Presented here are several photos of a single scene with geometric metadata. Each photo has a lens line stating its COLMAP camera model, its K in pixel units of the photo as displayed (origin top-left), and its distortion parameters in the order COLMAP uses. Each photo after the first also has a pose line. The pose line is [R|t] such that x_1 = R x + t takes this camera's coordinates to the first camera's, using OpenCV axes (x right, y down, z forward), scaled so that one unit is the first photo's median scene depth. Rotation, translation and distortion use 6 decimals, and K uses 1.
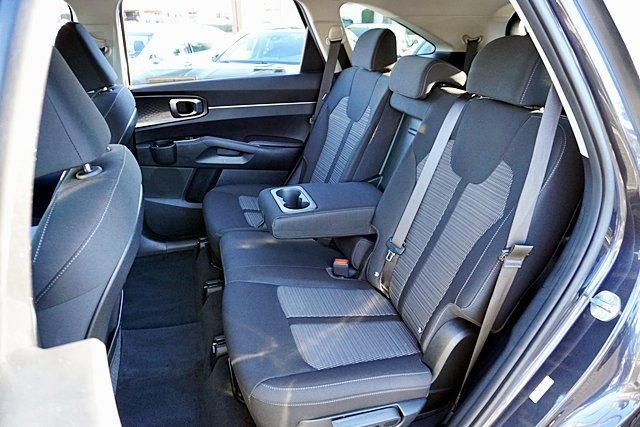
lens RADIAL K [[436.3, 0, 320.1], [0, 436.3, 218.5], [0, 0, 1]] dist [-0.043387, 0.009938]
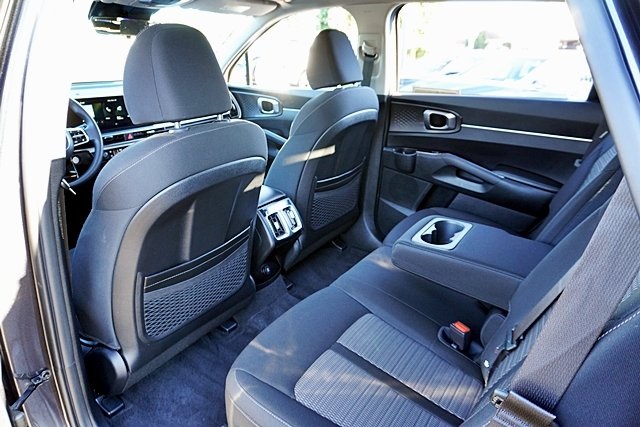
lens RADIAL K [[436.3, 0, 317.6], [0, 436.3, 216.1], [0, 0, 1]] dist [-0.043387, 0.009938]
pose [[0.614687, 0.293959, -0.731948, 0.294772], [-0.340173, 0.936023, 0.090242, -0.051307], [0.711648, 0.193519, 0.675358, 0.191408]]
